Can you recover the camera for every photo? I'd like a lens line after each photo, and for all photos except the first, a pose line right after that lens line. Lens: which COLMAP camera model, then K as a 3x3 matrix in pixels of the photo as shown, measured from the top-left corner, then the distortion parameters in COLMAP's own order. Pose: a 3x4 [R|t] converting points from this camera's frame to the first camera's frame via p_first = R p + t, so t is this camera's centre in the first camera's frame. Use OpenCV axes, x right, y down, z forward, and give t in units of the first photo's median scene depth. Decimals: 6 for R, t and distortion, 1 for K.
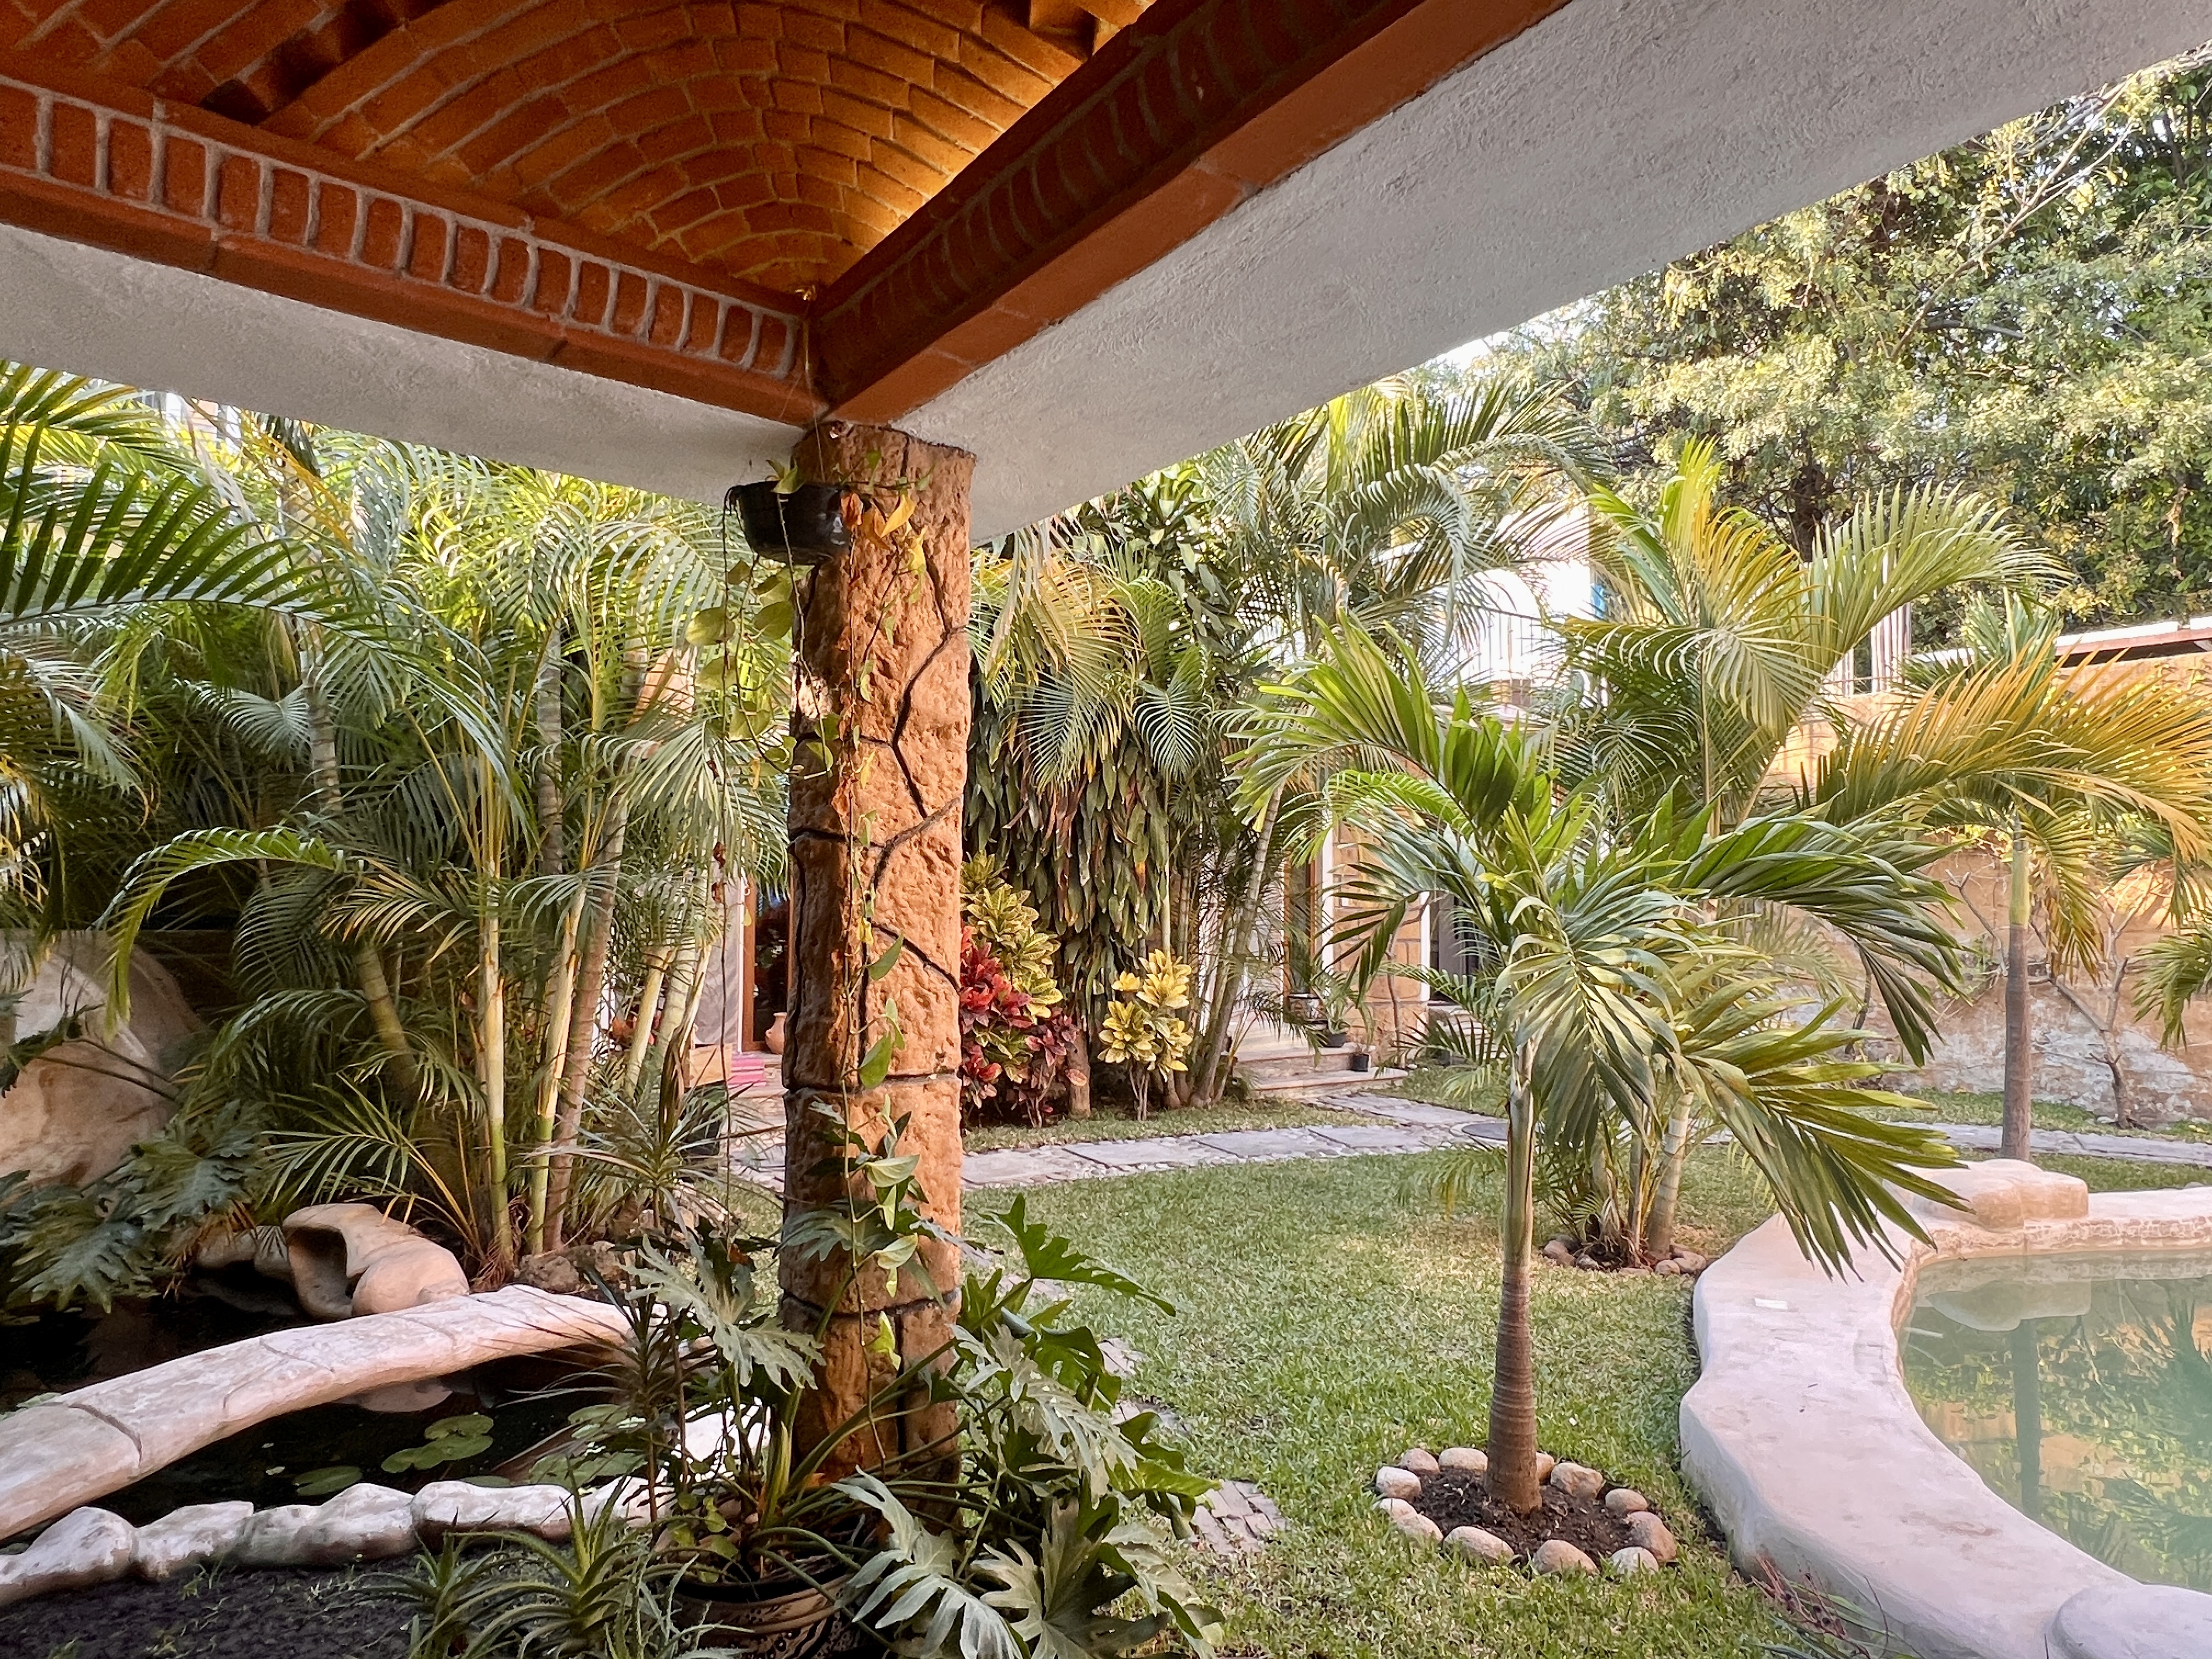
lens RADIAL K [[1298.9, 0, 1107.4], [0, 1298.9, 837.1], [0, 0, 1]] dist [-0.002160, -0.000817]
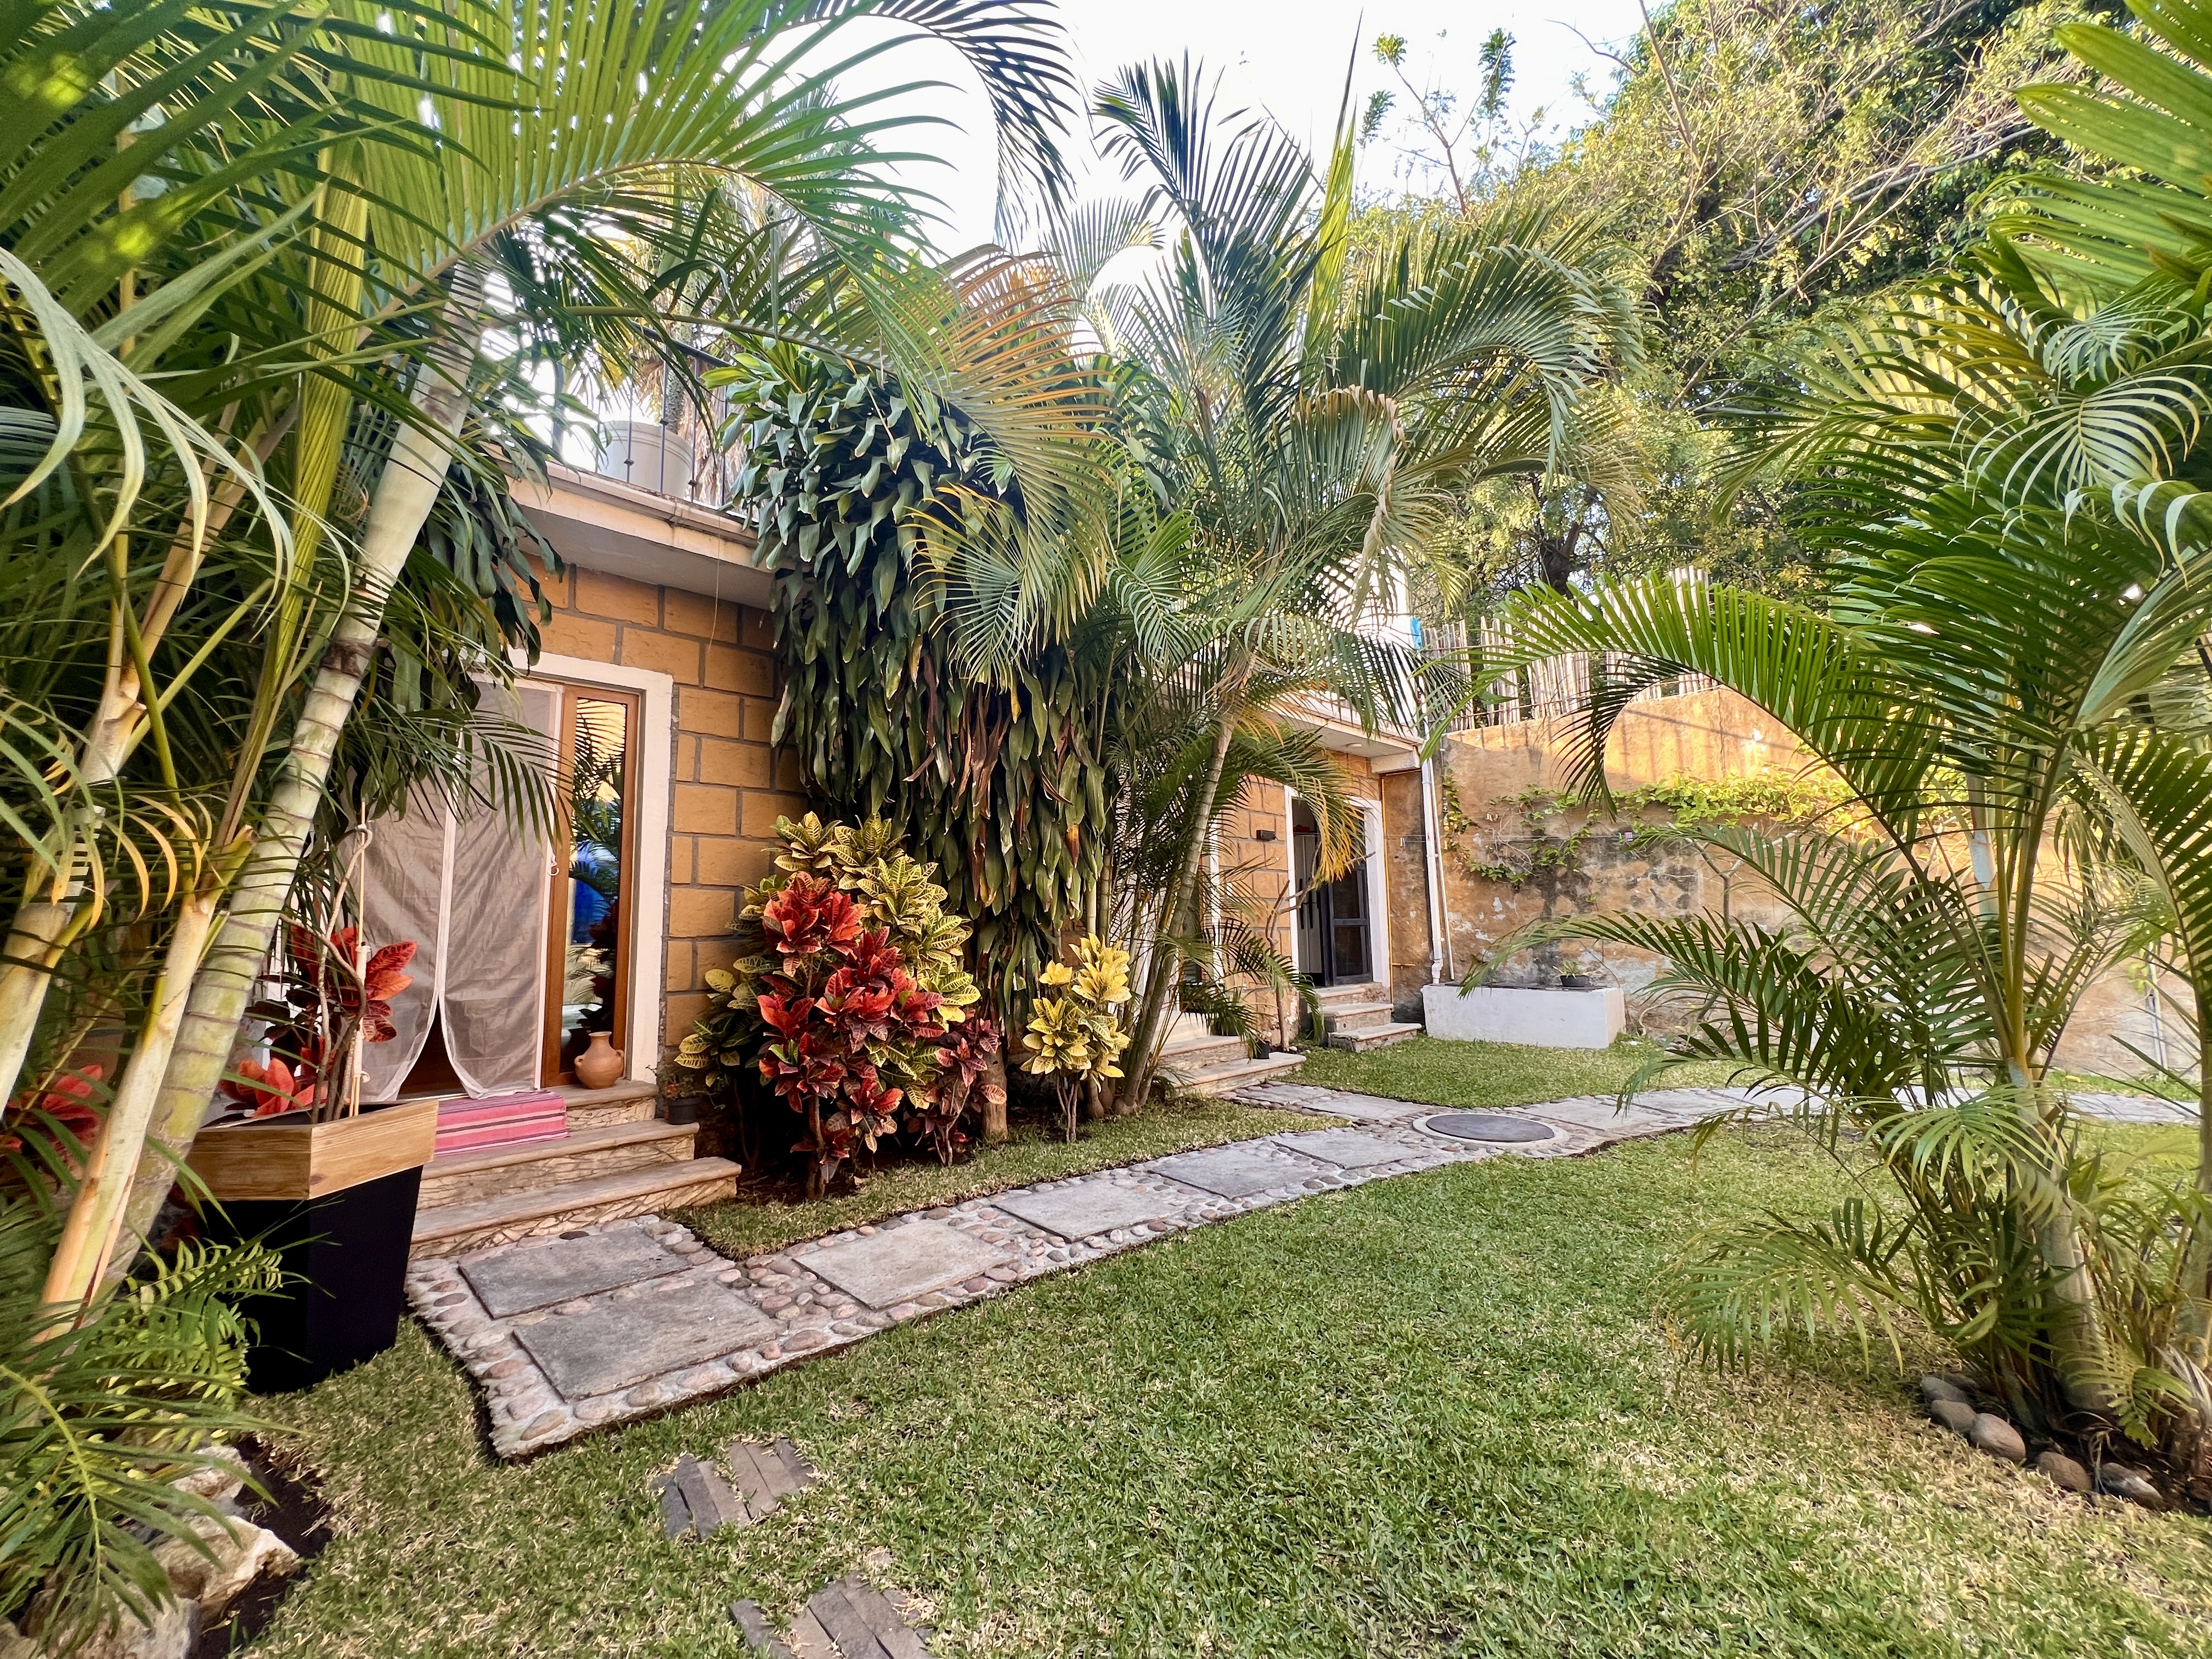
lens RADIAL K [[885.5, 0, 1100.6], [0, 885.5, 818.9], [0, 0, 1]] dist [0.001266, -0.000048]
pose [[0.985861, -0.006883, 0.167424, -0.051236], [0.018495, 0.997521, -0.067902, 0.053093], [-0.166541, 0.070038, 0.983544, 0.442429]]
